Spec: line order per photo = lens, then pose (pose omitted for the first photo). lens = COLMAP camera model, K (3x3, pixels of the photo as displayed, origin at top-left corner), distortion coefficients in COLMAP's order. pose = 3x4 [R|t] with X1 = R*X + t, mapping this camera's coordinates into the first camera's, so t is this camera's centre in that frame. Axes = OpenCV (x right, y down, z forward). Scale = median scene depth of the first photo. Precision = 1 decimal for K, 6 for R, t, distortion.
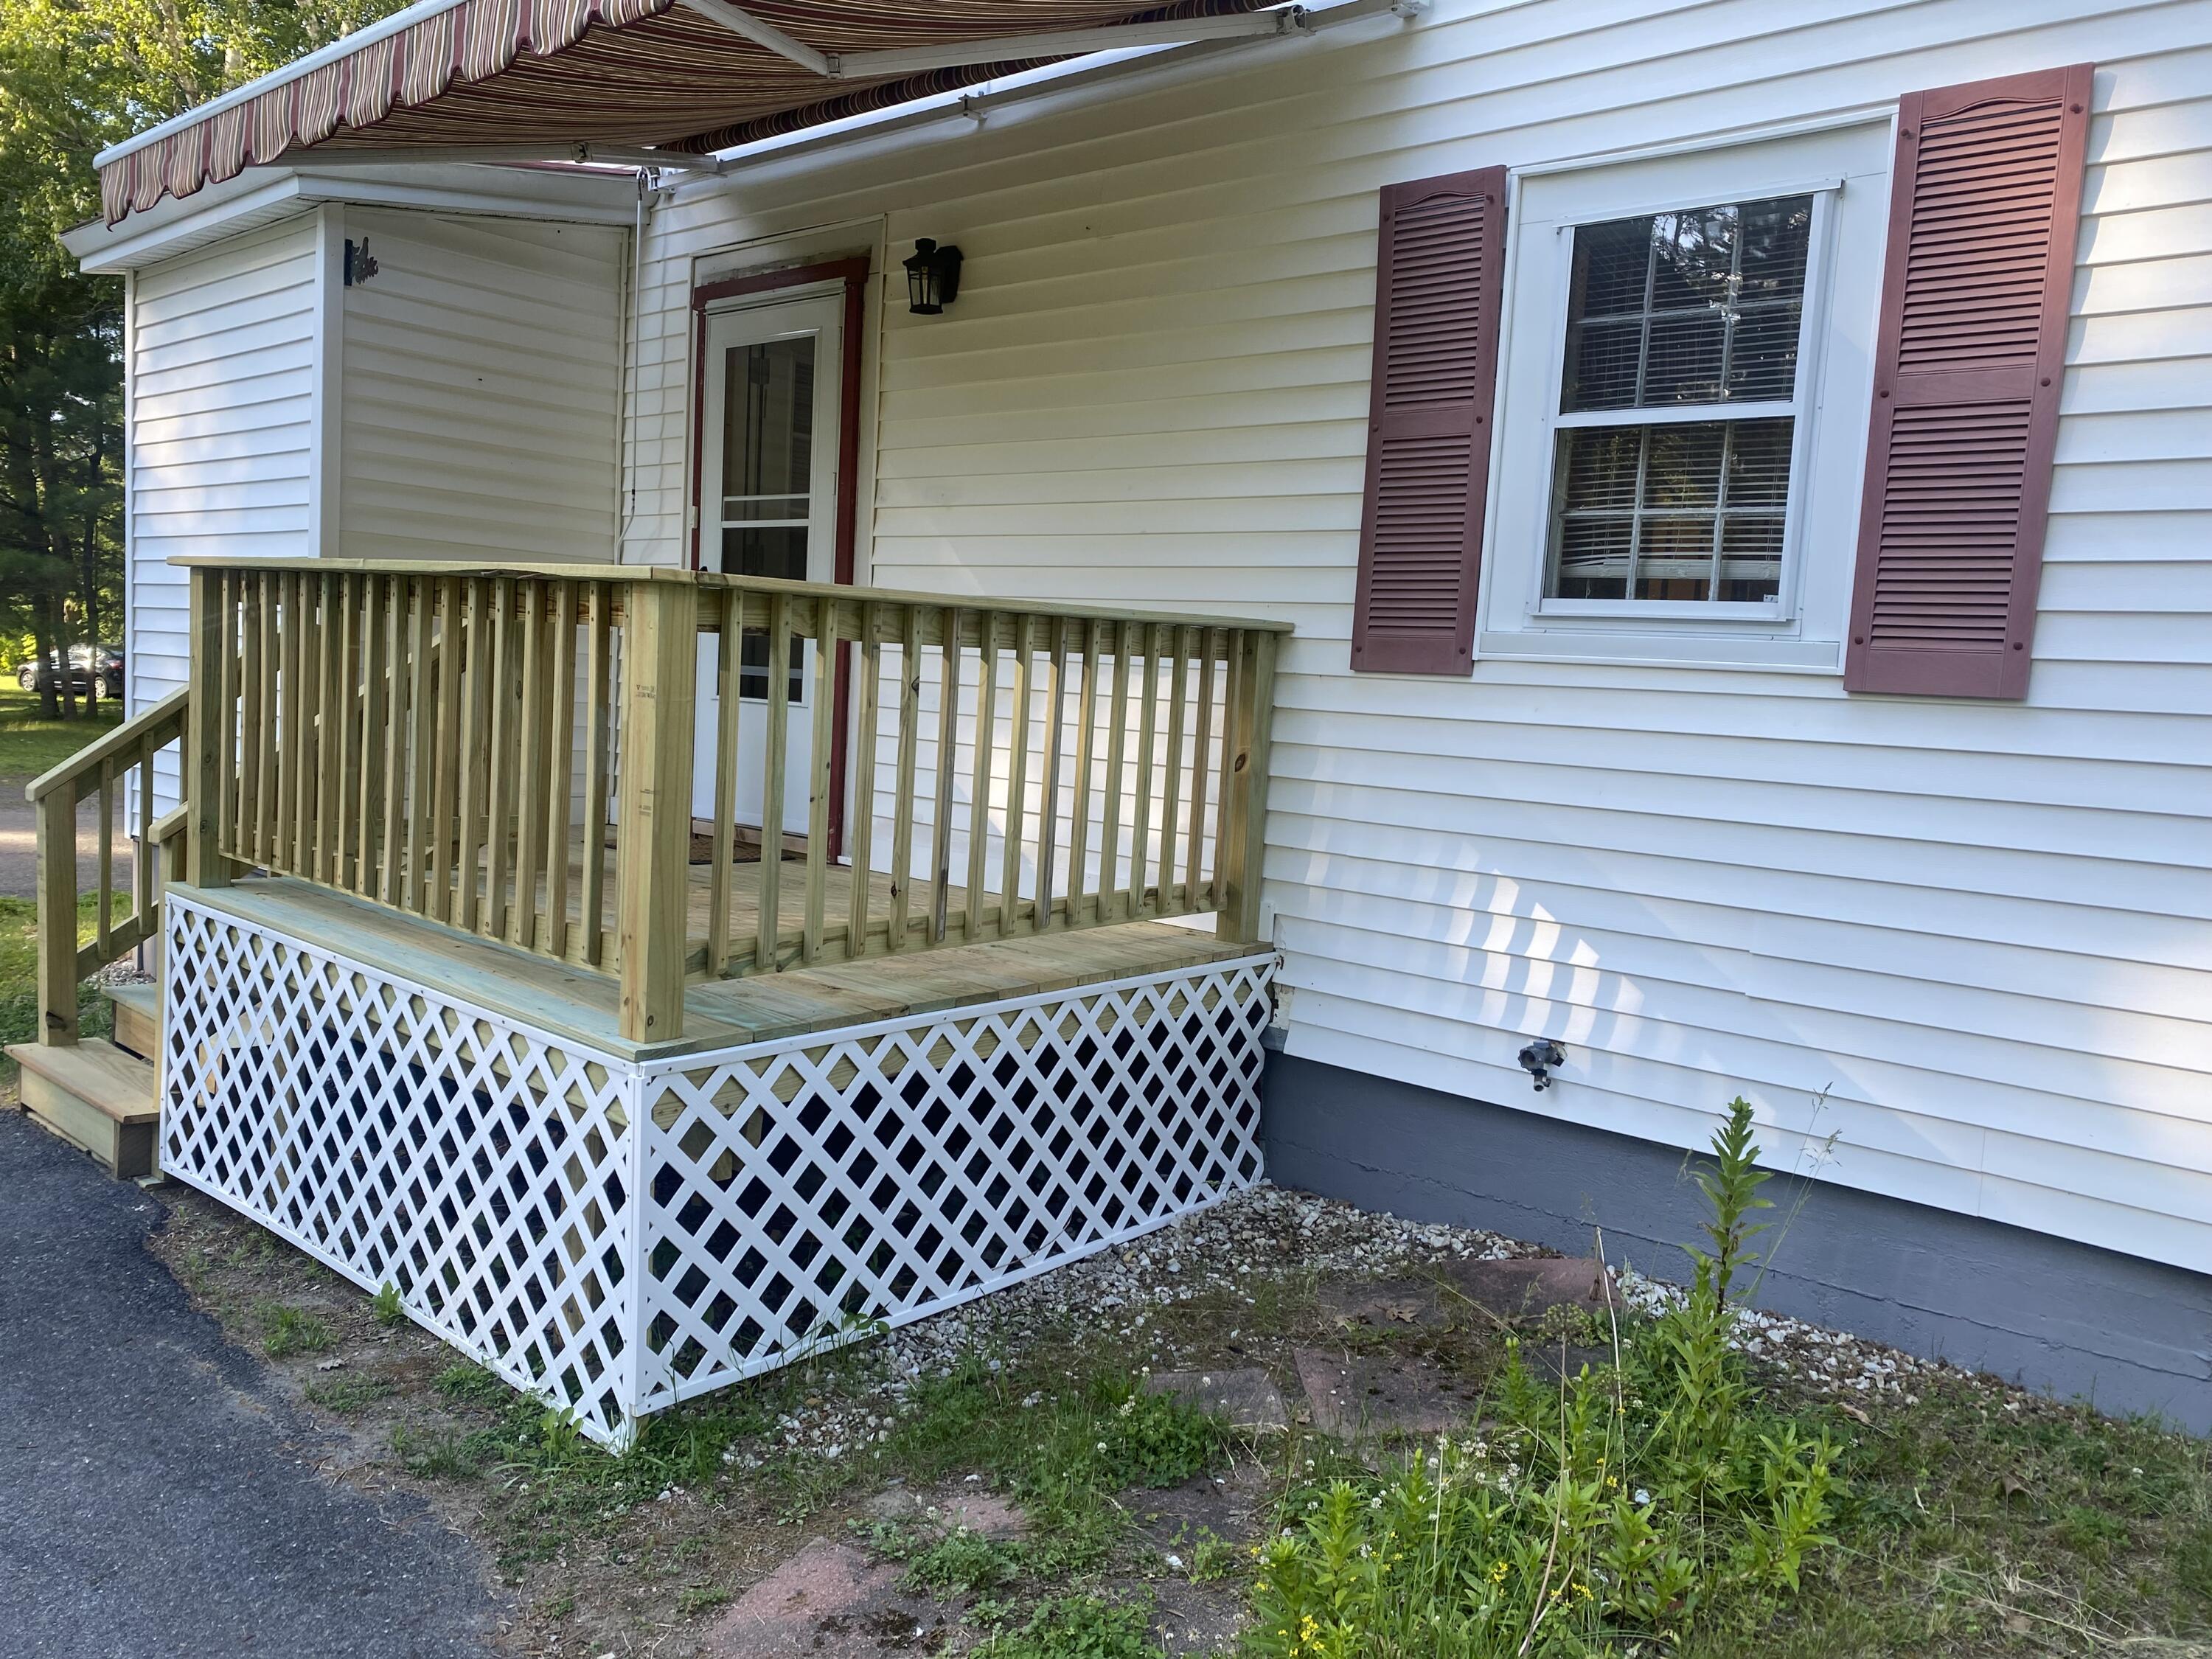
lens RADIAL K [[1692.0, 0, 1092.7], [0, 1692.0, 829.7], [0, 0, 1]] dist [0.043826, -0.048757]
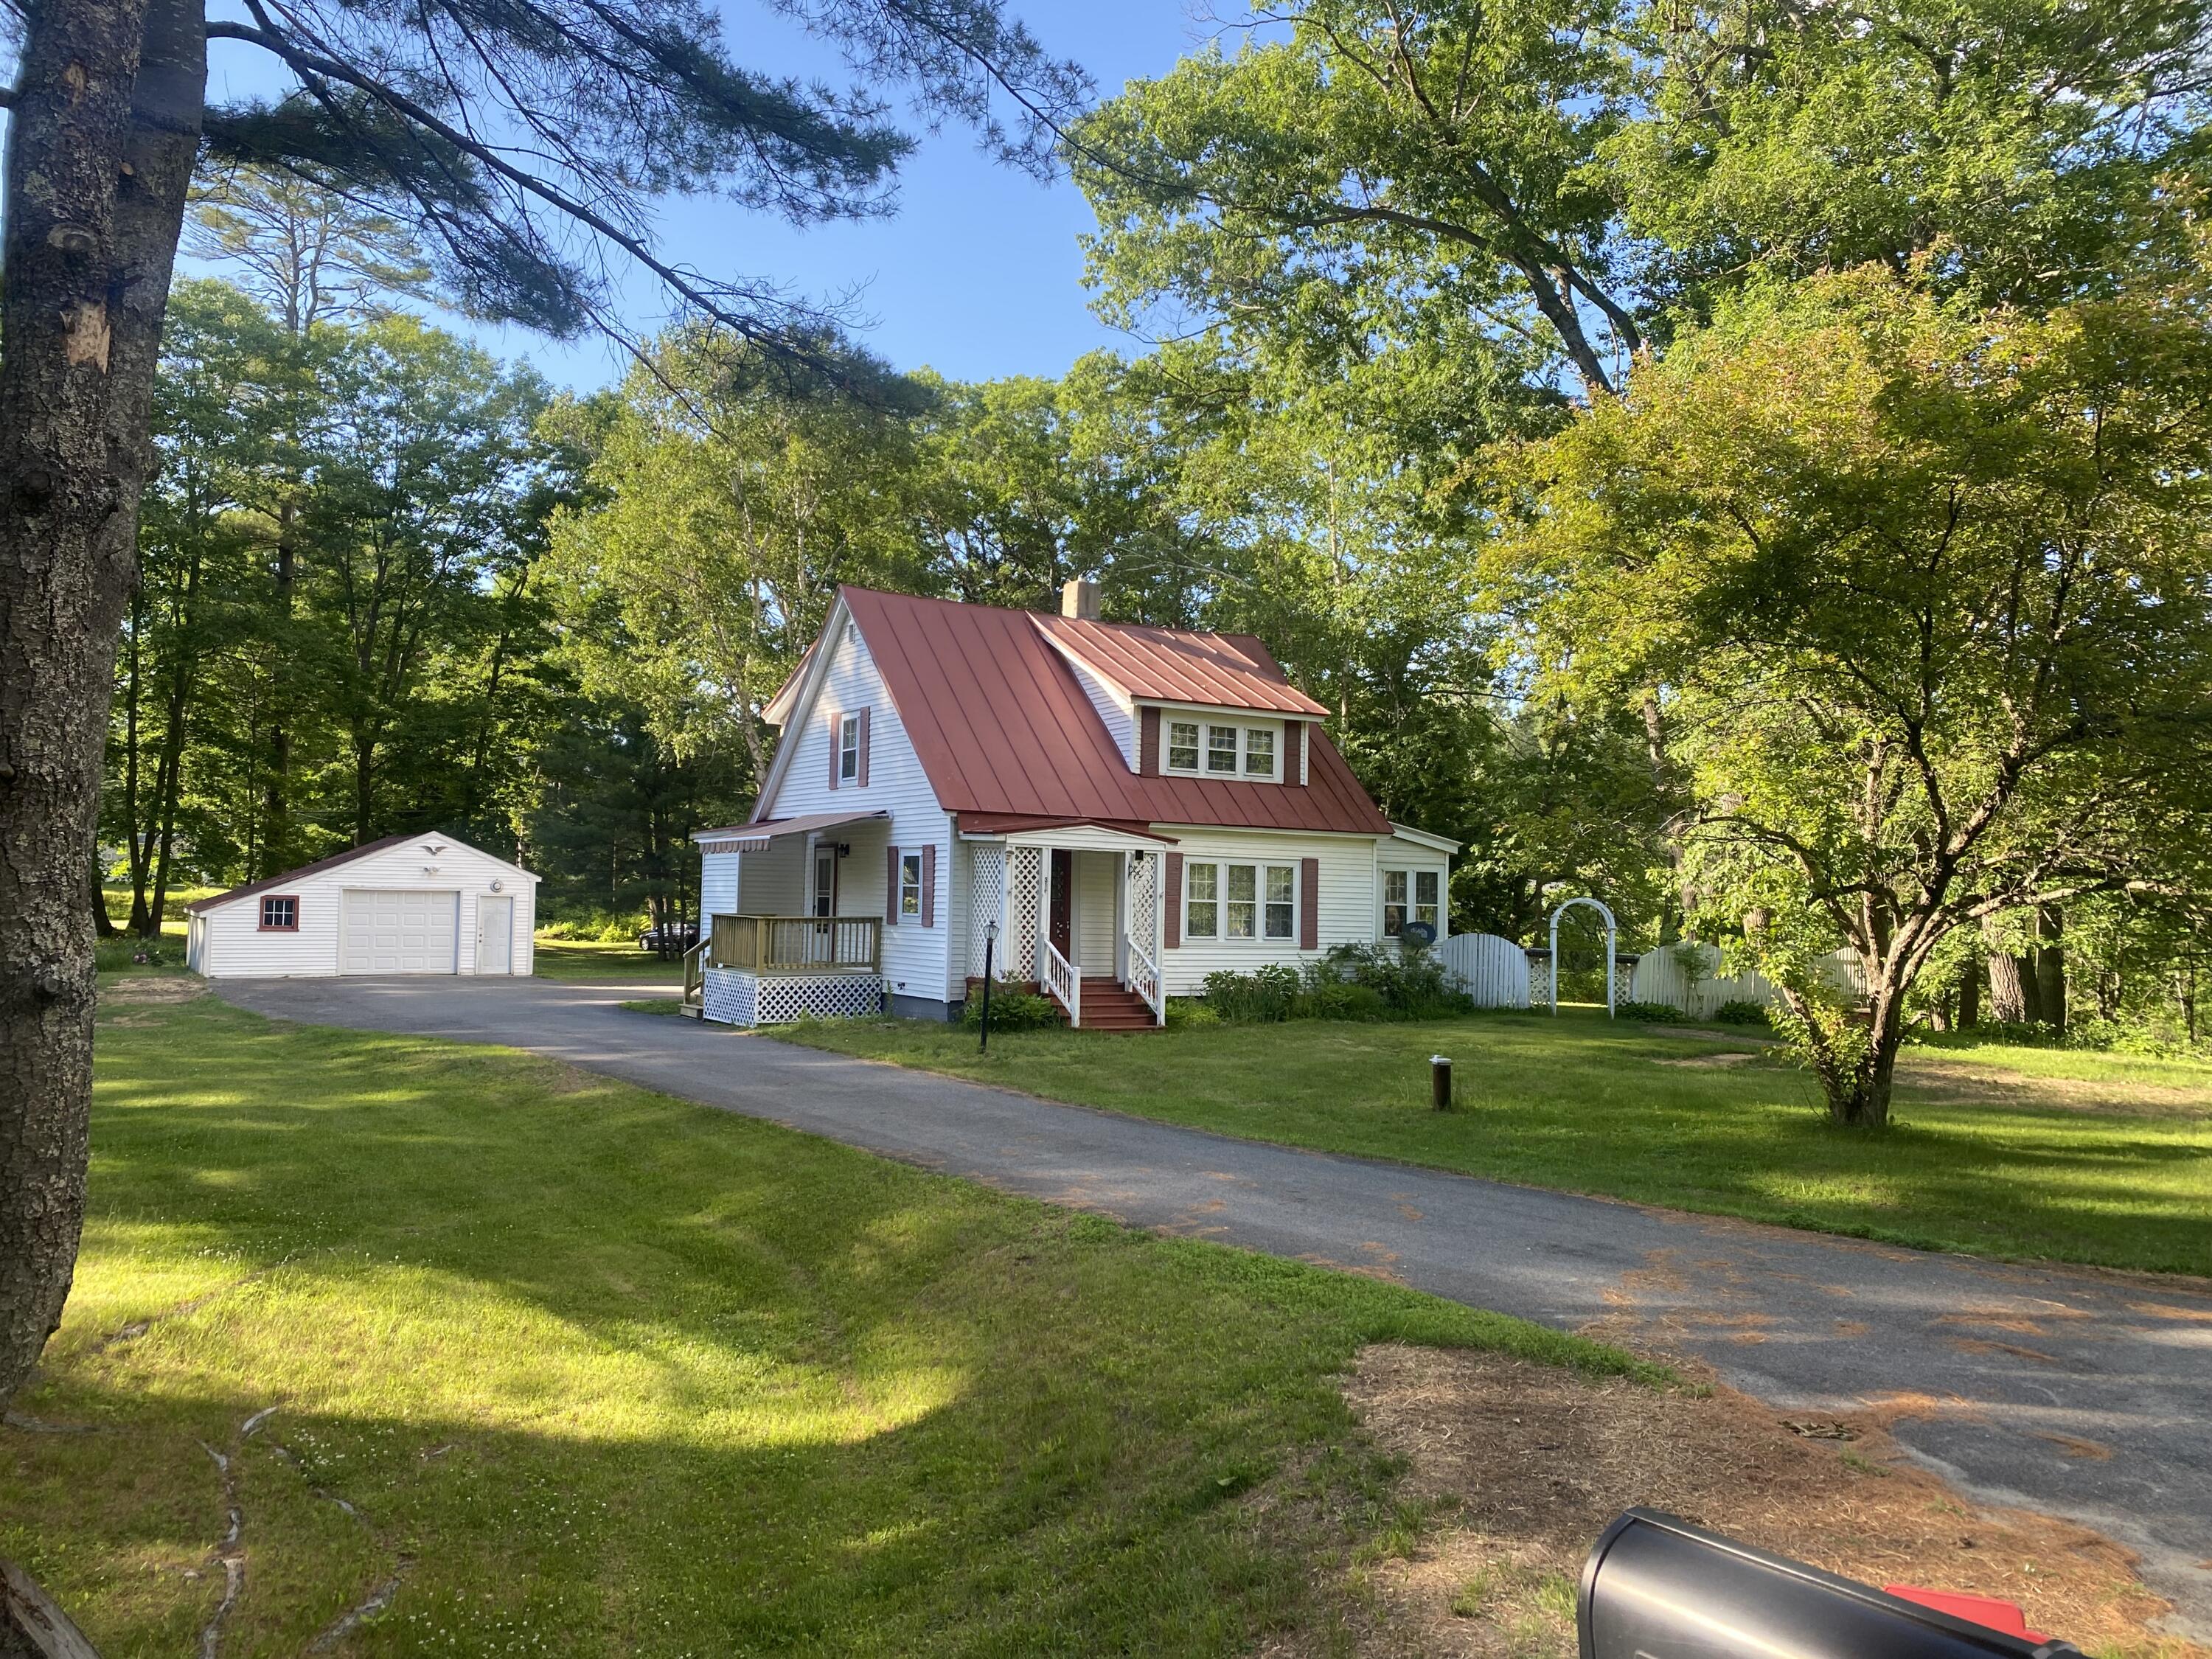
lens RADIAL K [[1692.0, 0, 1111.6], [0, 1692.0, 822.5], [0, 0, 1]] dist [0.043826, -0.048757]
pose [[0.962926, -0.047784, -0.265502, 2.874659], [0.007564, 0.988583, -0.150489, 0.518585], [0.269661, 0.142901, 0.952293, -5.140320]]
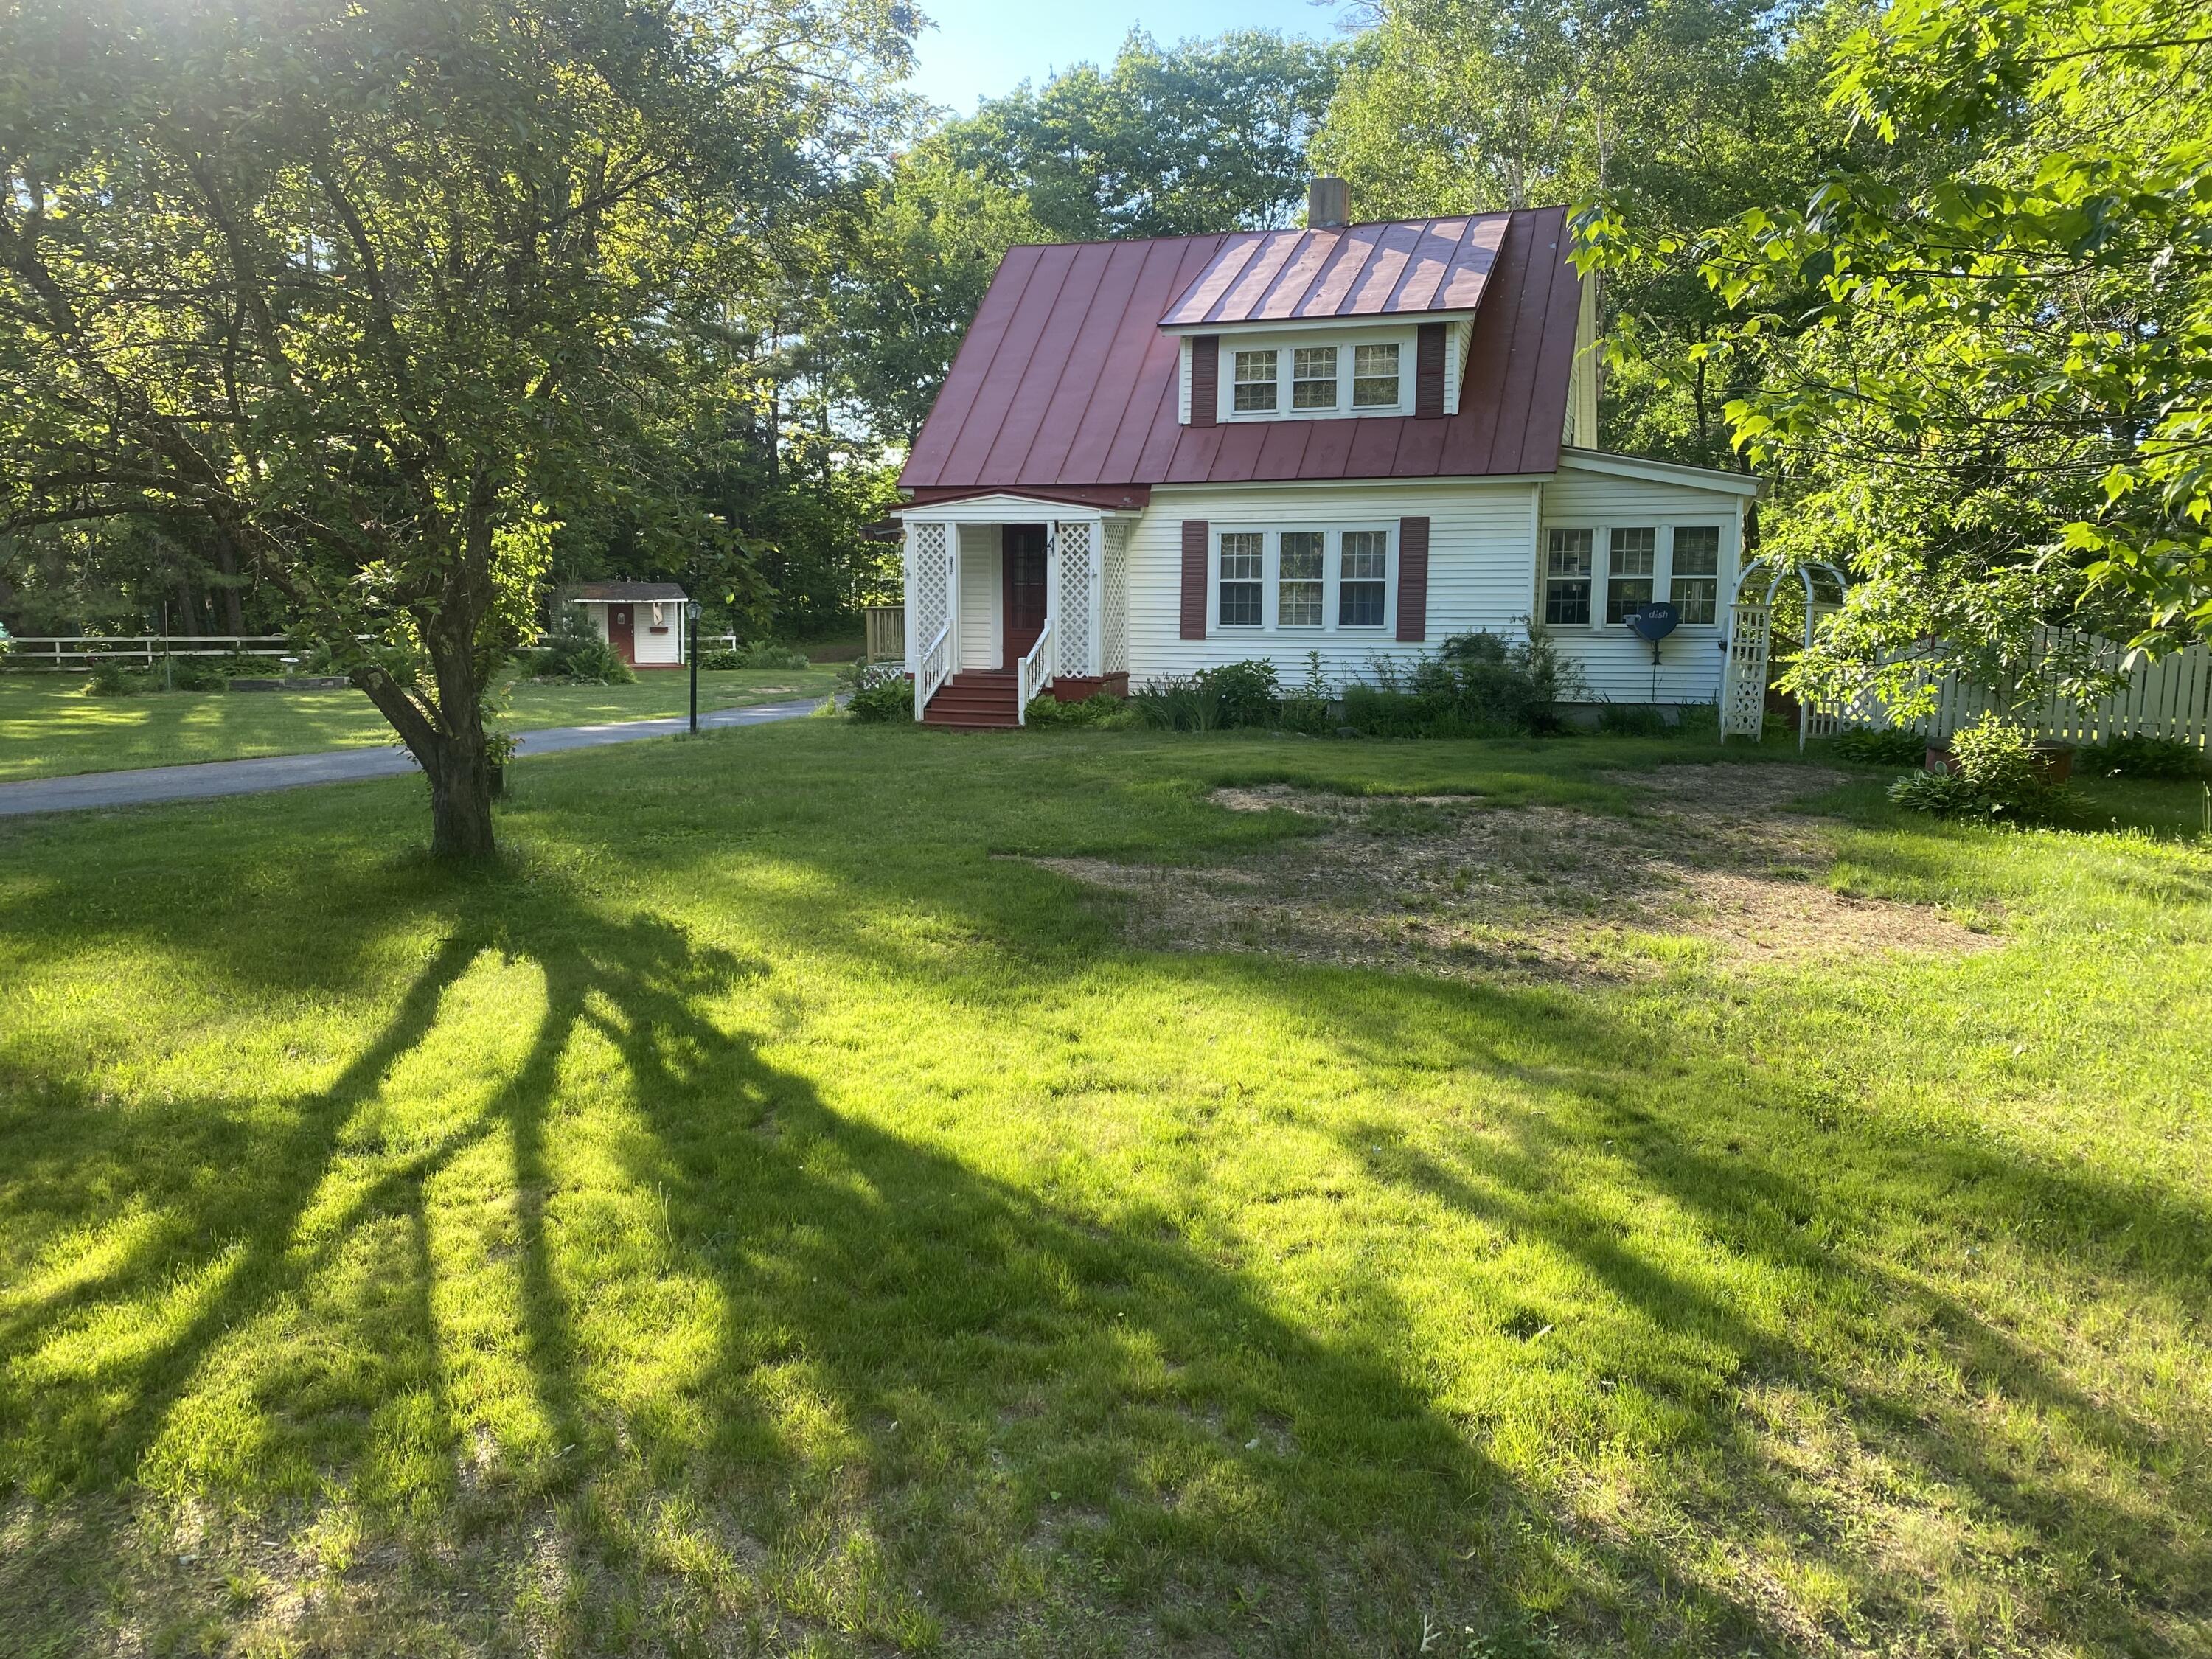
lens RADIAL K [[1692.0, 0, 1100.0], [0, 1692.0, 840.7], [0, 0, 1]] dist [0.043826, -0.048757]
pose [[0.362109, 0.086419, -0.928121, 6.453410], [-0.062781, 0.995693, 0.068217, 0.295333], [0.930019, 0.033567, 0.365974, -0.805426]]
